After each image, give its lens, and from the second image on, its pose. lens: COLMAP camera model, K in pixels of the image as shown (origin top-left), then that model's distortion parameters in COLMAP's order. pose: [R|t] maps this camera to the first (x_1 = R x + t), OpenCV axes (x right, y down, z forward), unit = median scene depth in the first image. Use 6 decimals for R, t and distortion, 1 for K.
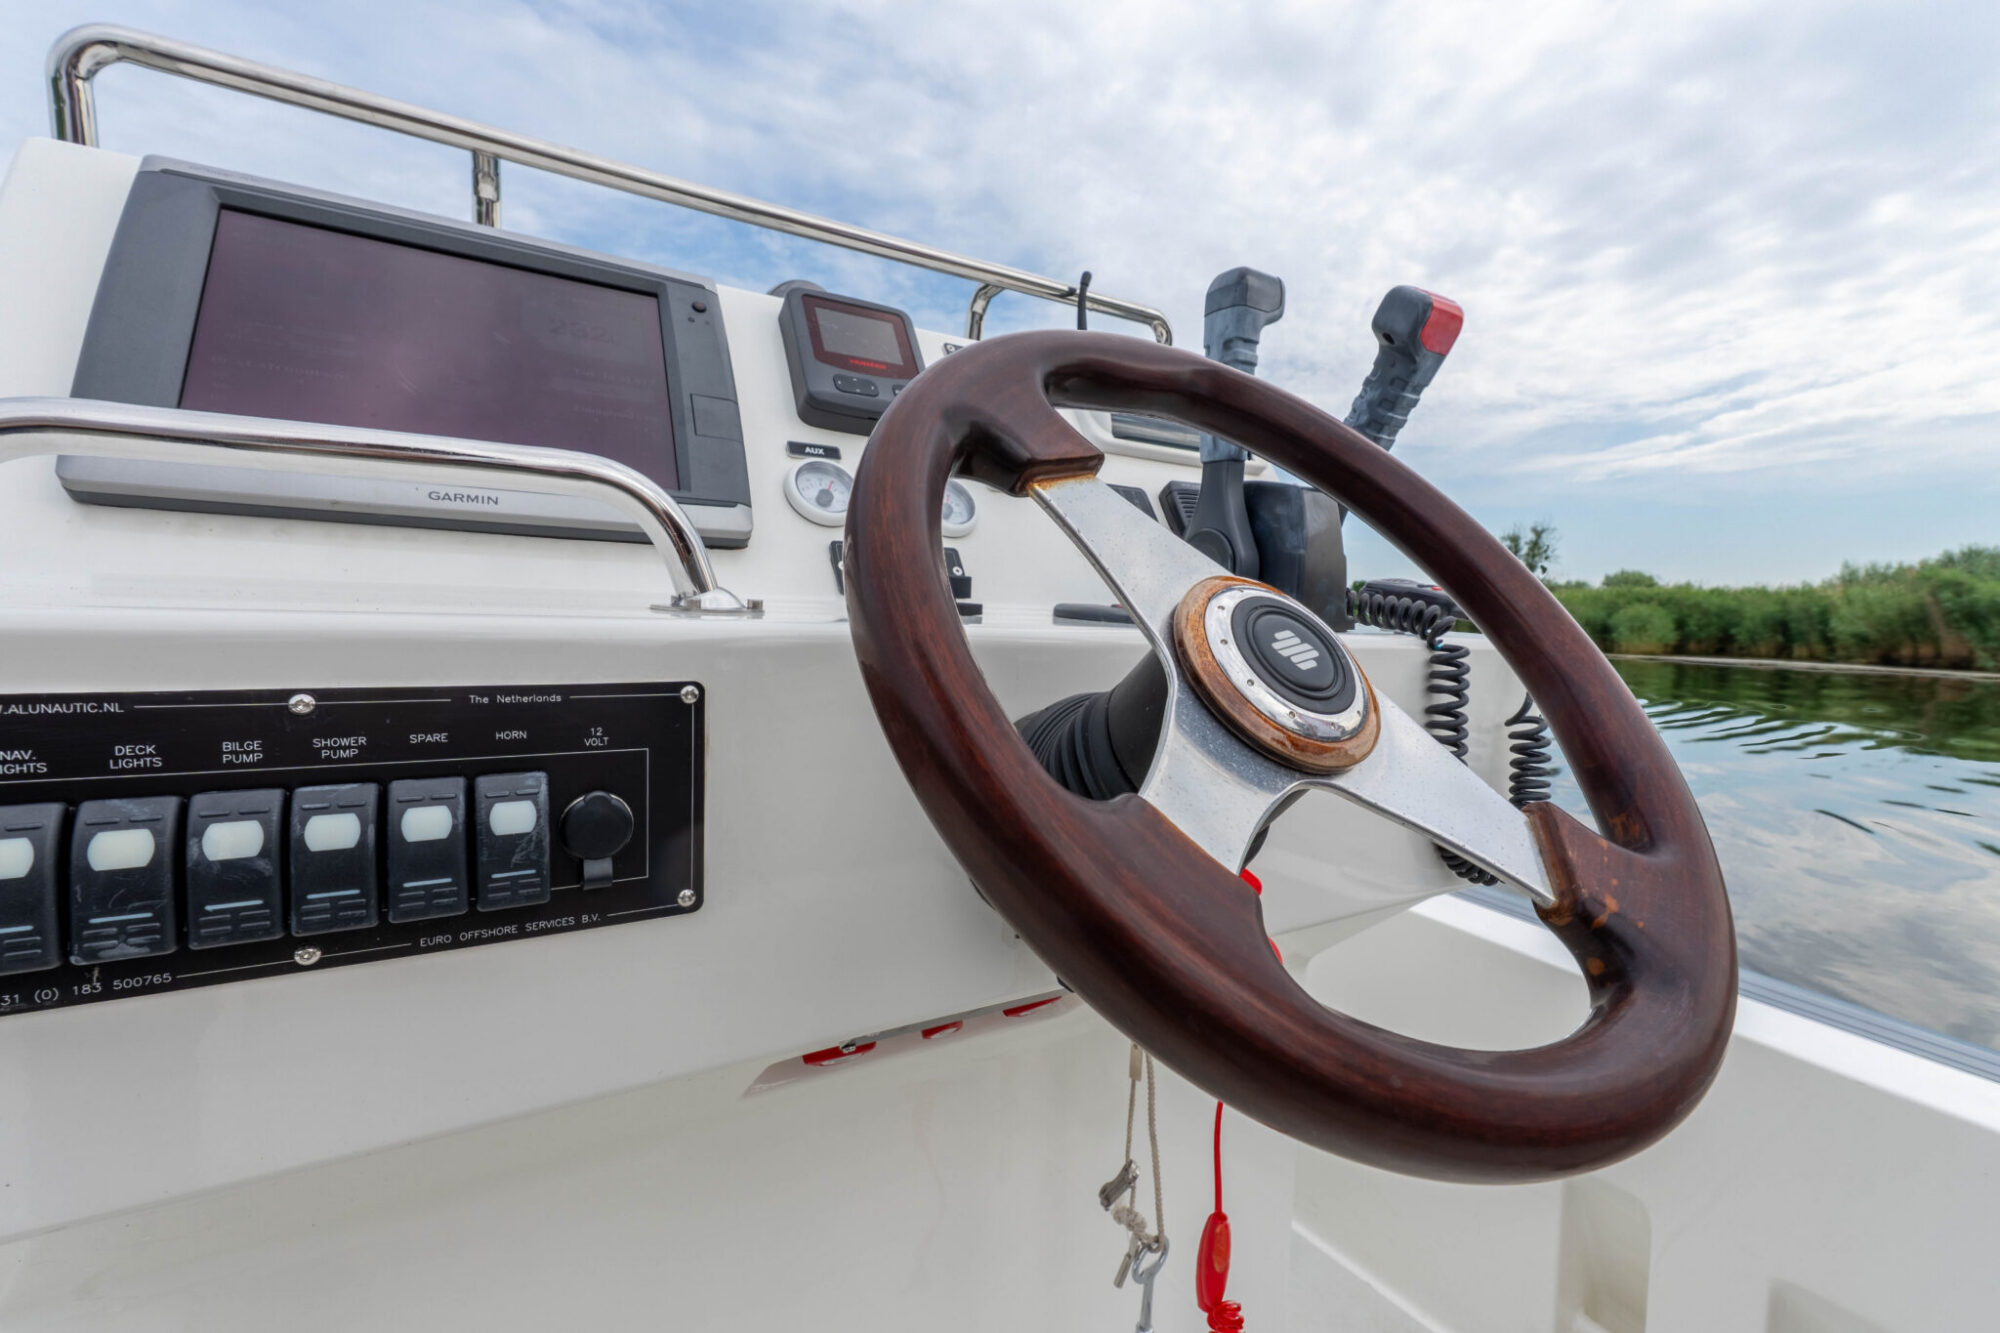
lens RADIAL K [[856.1, 0, 1010.6], [0, 856.1, 664.1], [0, 0, 1]] dist [-0.000052, -0.000224]
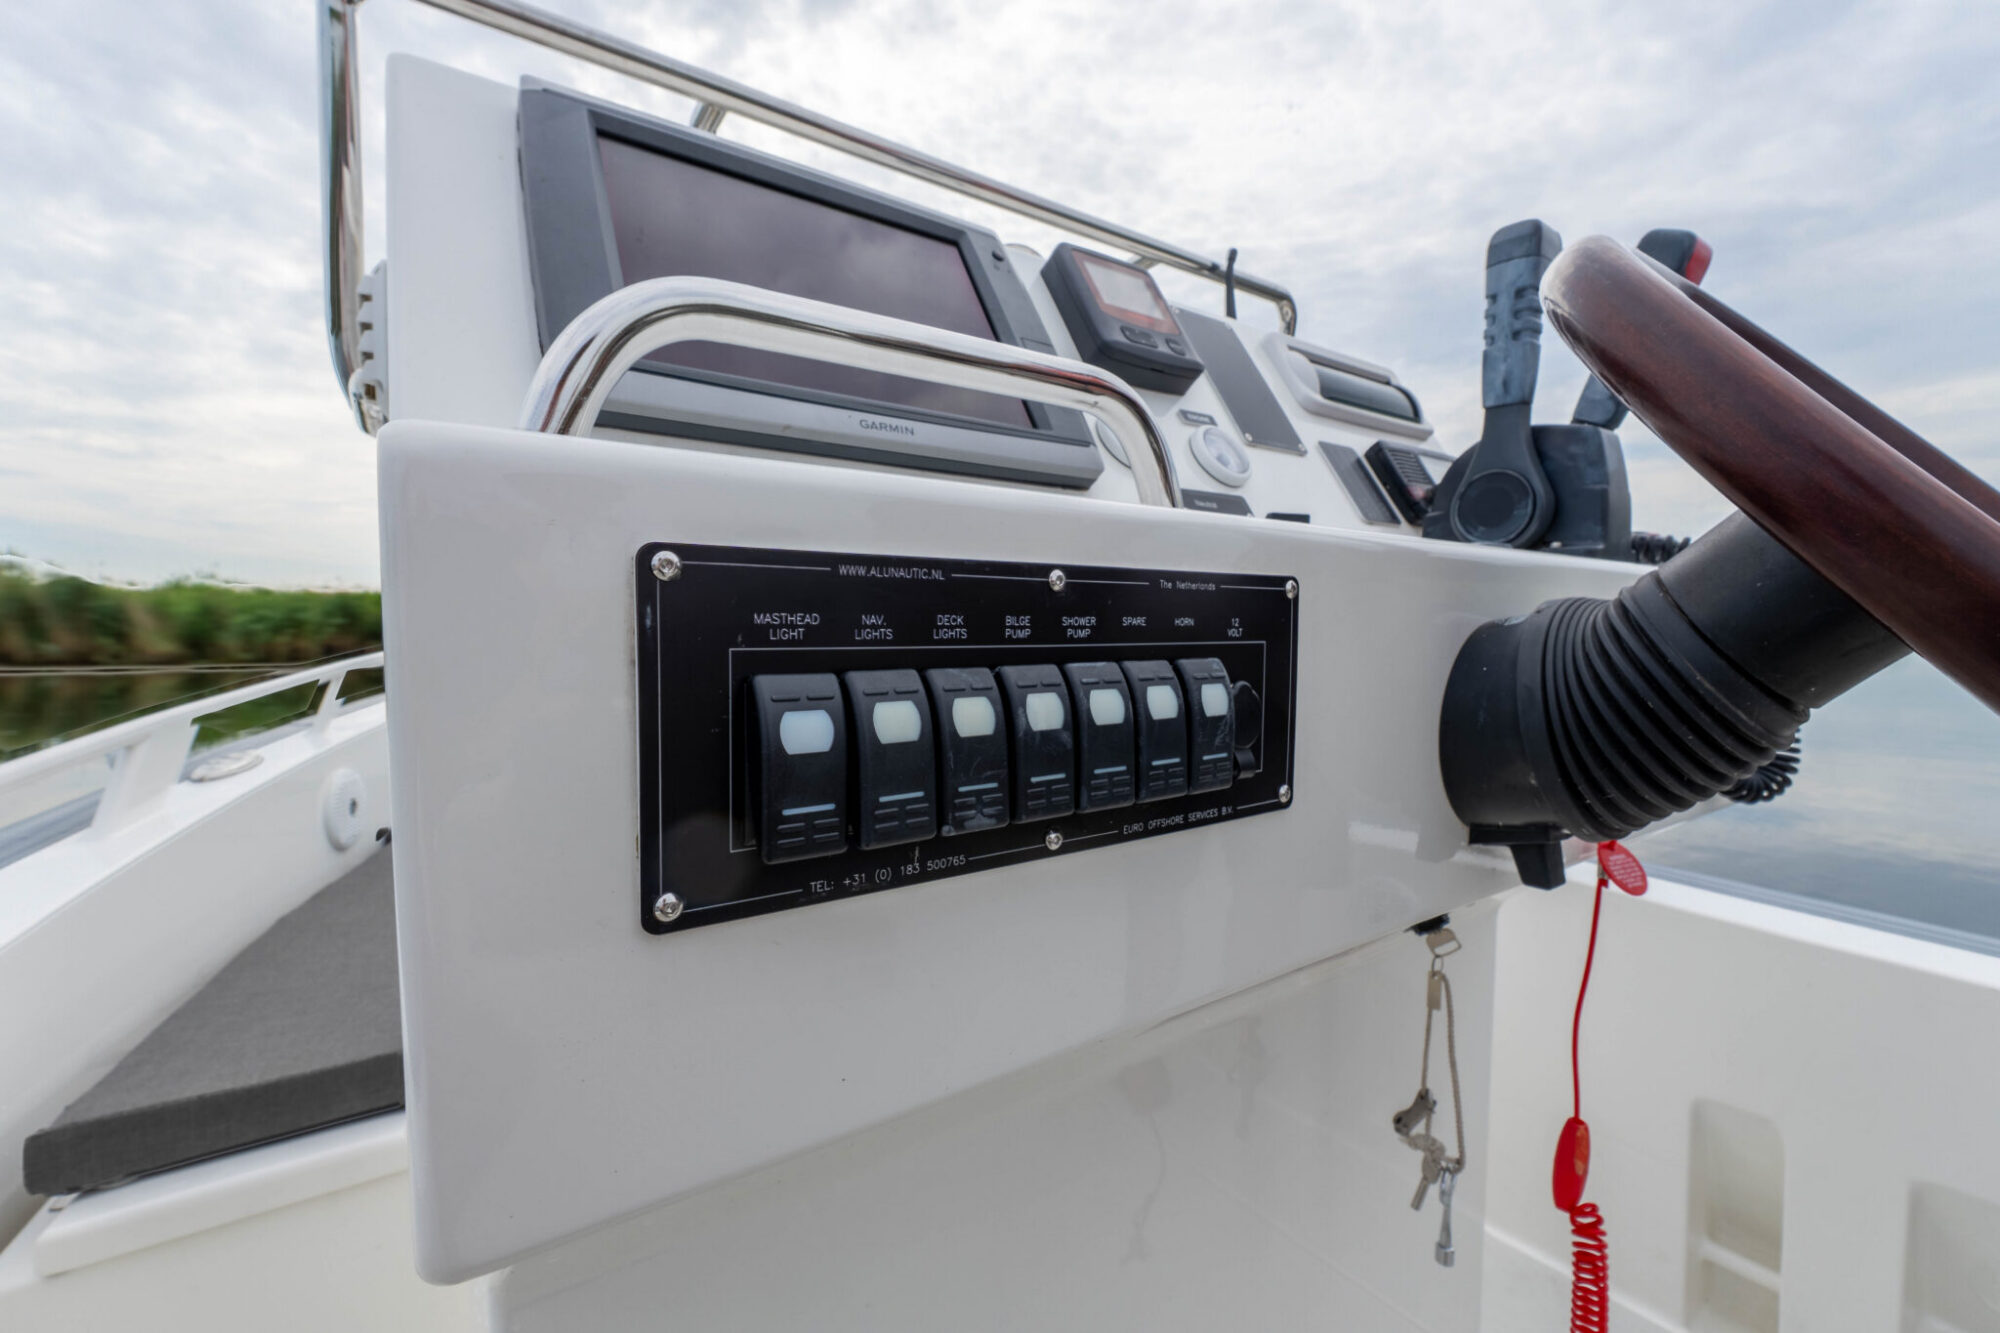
lens RADIAL K [[850.9, 0, 1016.6], [0, 850.9, 660.4], [0, 0, 1]] dist [-0.001478, -0.000068]
pose [[0.996396, -0.028741, 0.079808, -0.714002], [0.029739, 0.999493, -0.011353, 0.110724], [-0.079441, 0.013685, 0.996746, 0.024802]]
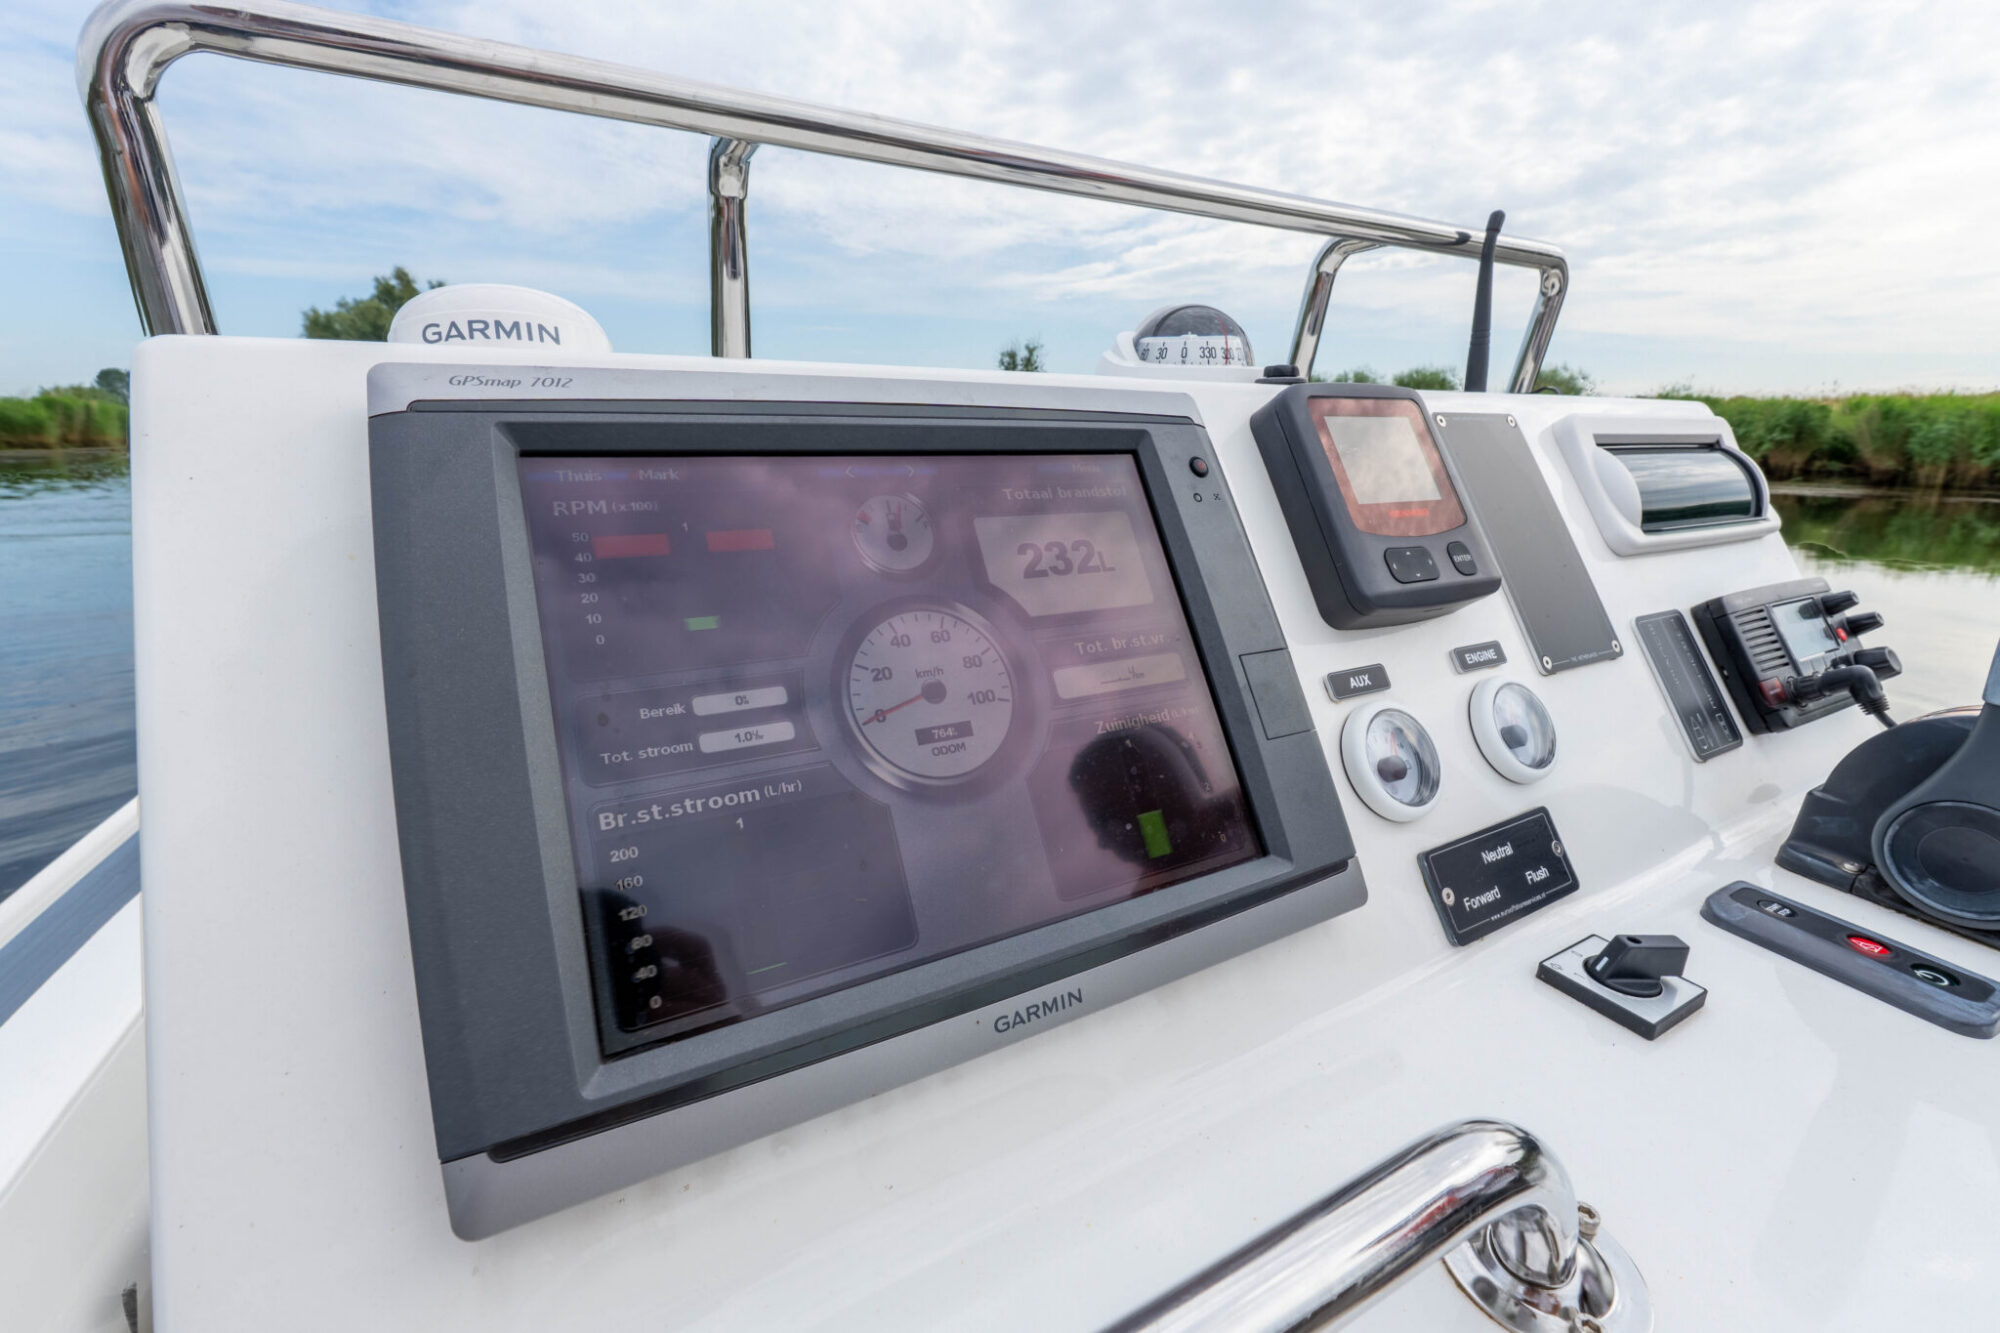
lens RADIAL K [[859.2, 0, 1000.0], [0, 859.2, 666.5], [0, 0, 1]] dist [-0.003138, -0.000275]
pose [[0.999323, -0.013264, -0.034318, -0.797438], [0.020190, 0.977469, 0.210113, -0.671776], [0.030758, -0.210663, 0.977075, 0.606078]]
